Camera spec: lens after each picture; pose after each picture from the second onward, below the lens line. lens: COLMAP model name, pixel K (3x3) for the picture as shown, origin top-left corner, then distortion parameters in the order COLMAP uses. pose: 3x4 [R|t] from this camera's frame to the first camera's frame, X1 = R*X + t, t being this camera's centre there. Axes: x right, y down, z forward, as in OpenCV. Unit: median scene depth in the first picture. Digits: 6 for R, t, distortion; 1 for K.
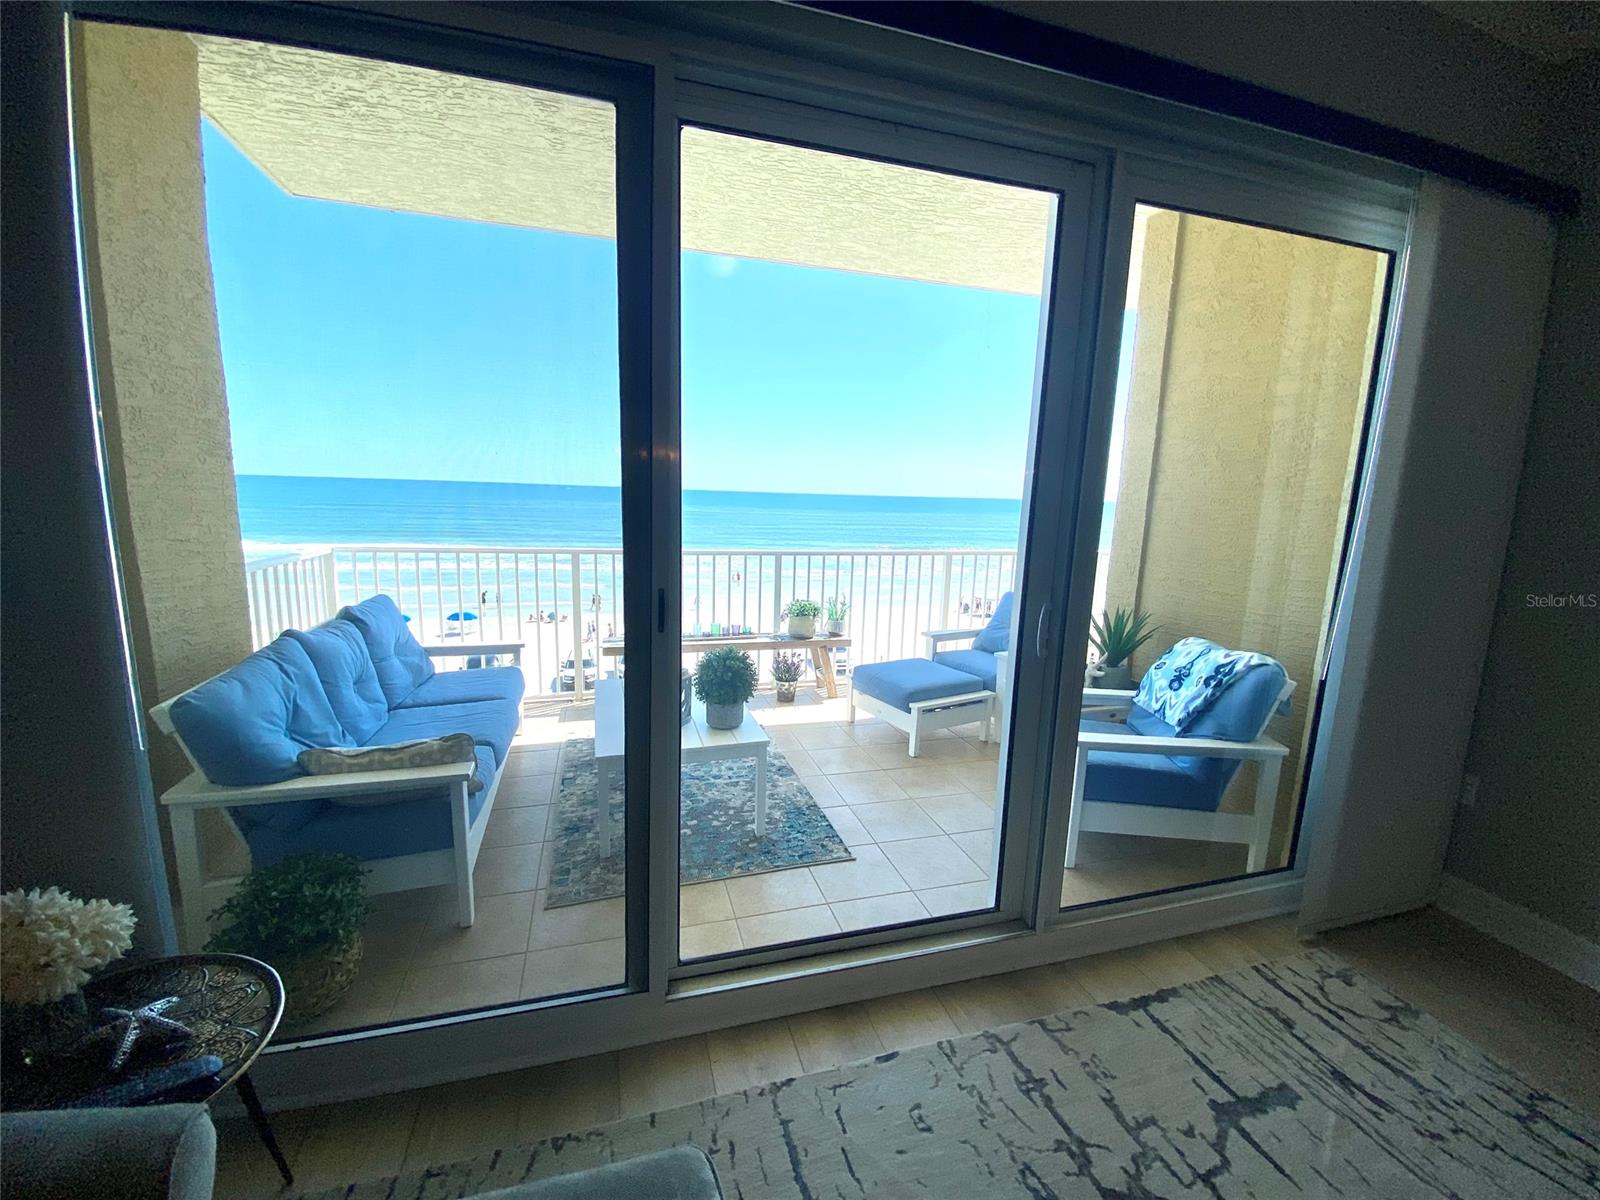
lens RADIAL K [[645.9, 0, 792.0], [0, 645.9, 599.8], [0, 0, 1]] dist [-0.009378, -0.005330]
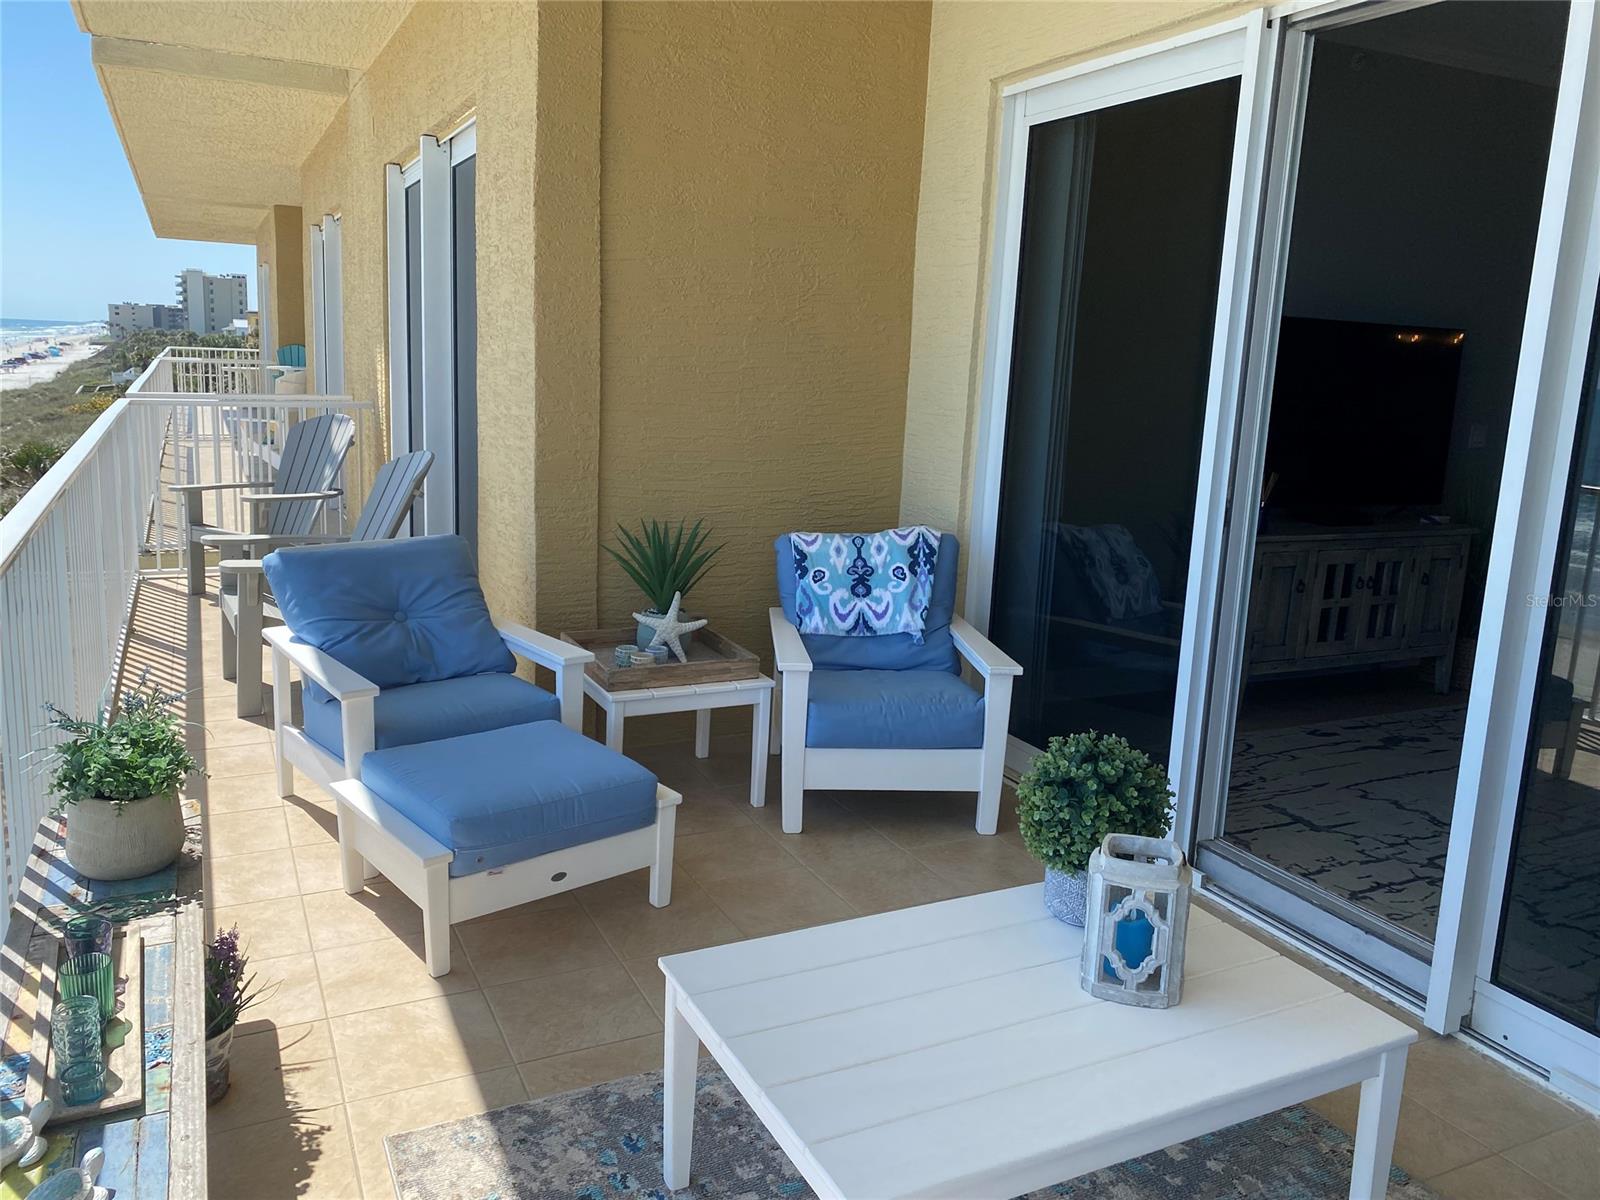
lens RADIAL K [[1201.4, 0, 780.7], [0, 1201.4, 580.8], [0, 0, 1]] dist [0.055967, -0.067922]
pose [[-0.151560, -0.219973, 0.963660, -0.834433], [0.120489, 0.963541, 0.238896, -0.250149], [-0.981077, 0.152317, -0.119530, 1.294295]]
